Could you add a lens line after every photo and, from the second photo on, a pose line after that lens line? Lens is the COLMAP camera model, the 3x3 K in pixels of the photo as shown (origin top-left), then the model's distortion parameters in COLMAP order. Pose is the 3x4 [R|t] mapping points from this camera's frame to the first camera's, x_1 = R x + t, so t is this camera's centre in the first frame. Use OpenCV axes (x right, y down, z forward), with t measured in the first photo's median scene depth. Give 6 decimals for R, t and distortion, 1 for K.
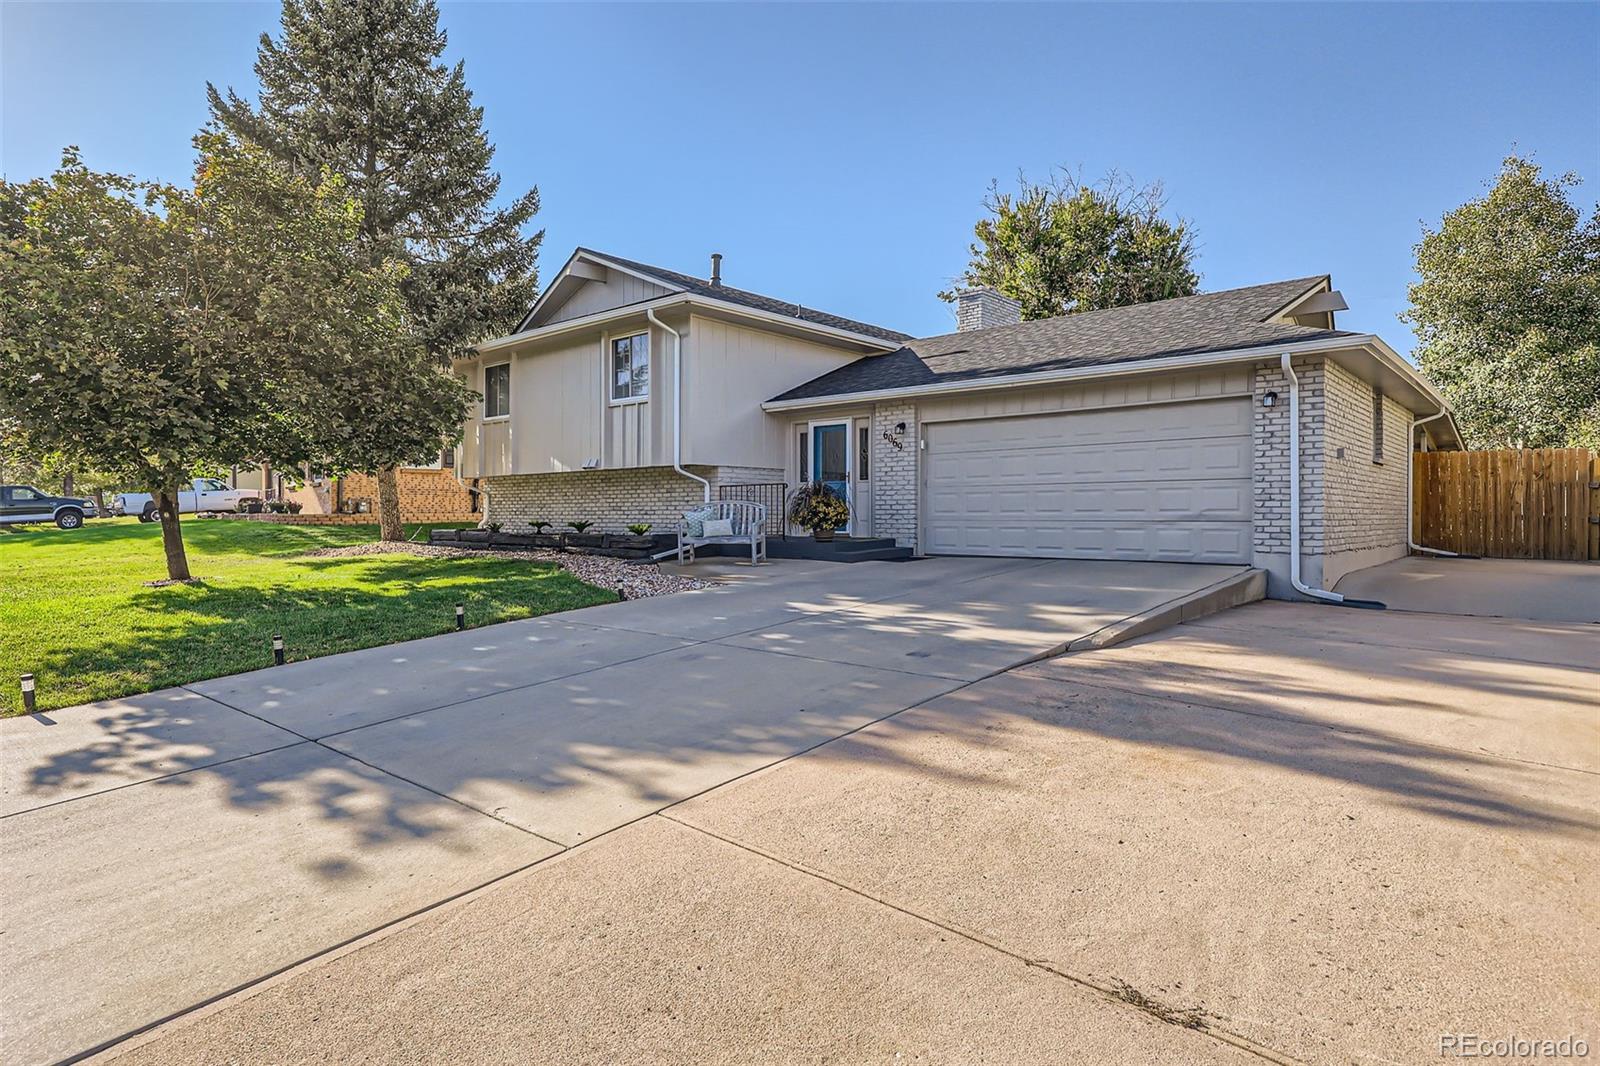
lens RADIAL K [[871.0, 0, 800.6], [0, 871.0, 532.2], [0, 0, 1]] dist [0.003521, -0.000051]
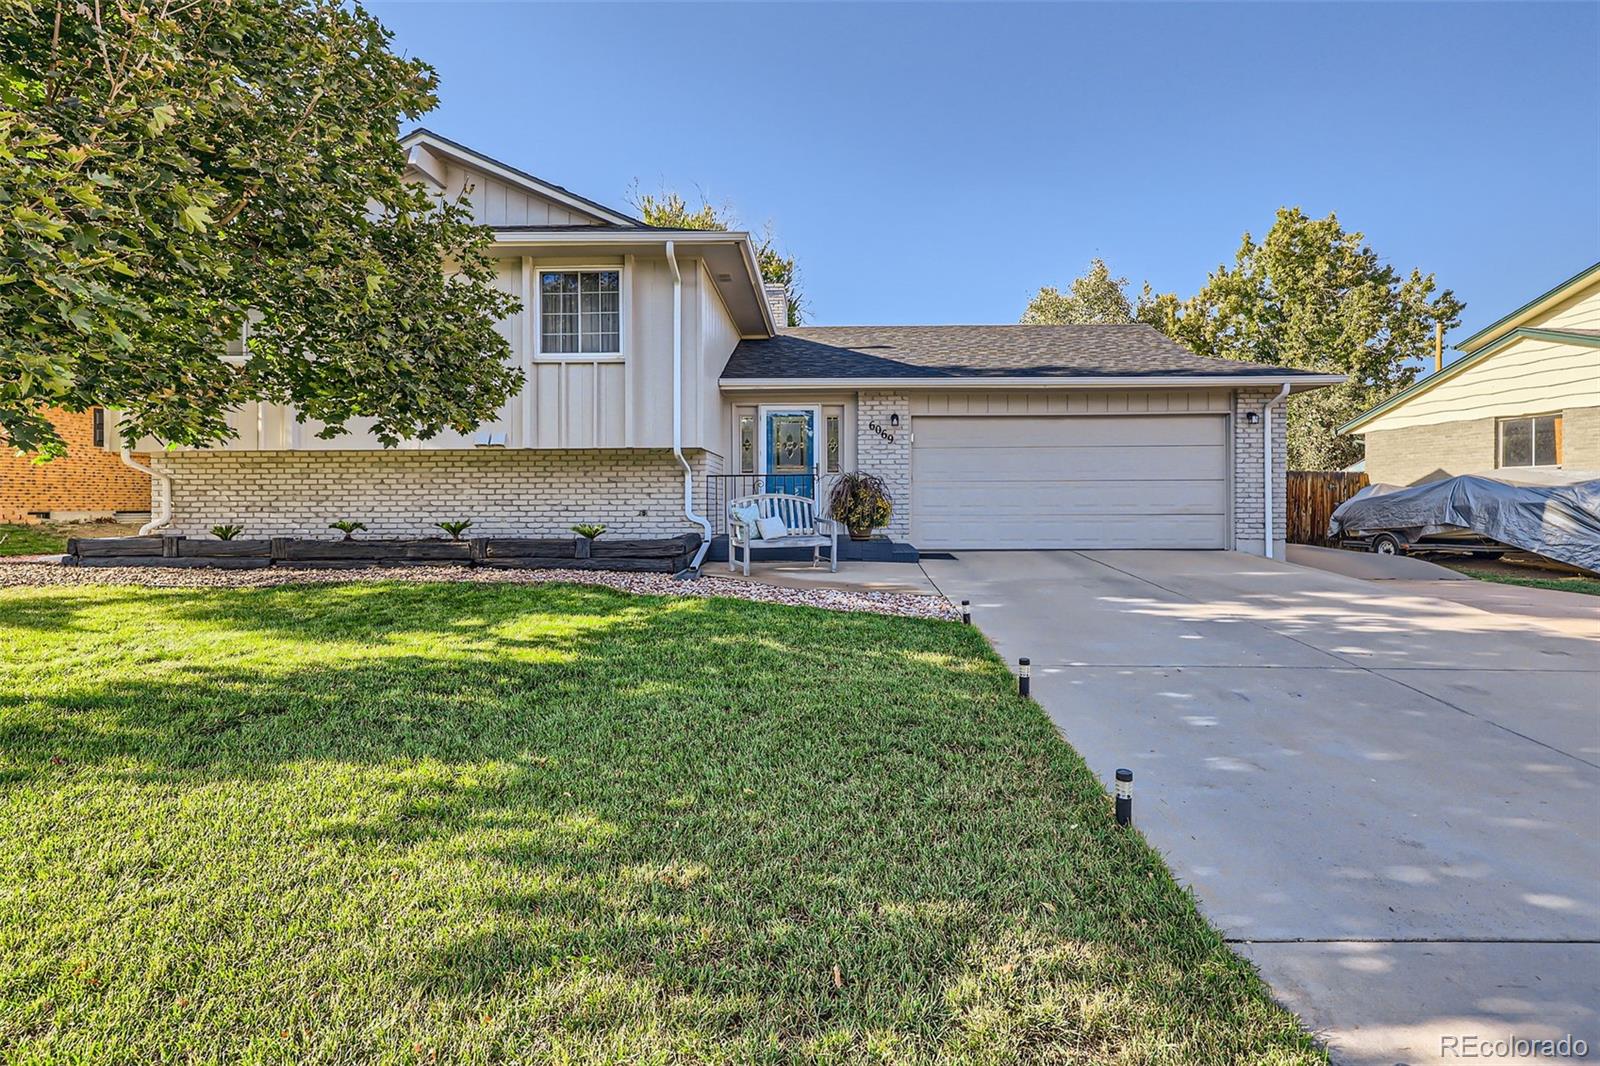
lens RADIAL K [[789.5, 0, 800.0], [0, 789.5, 516.3], [0, 0, 1]] dist [-0.002311, 0.000018]
pose [[0.770743, -0.008260, 0.637092, -0.506313], [0.015752, 0.999857, -0.006093, -0.009305], [-0.636951, 0.014732, 0.770763, 0.389045]]
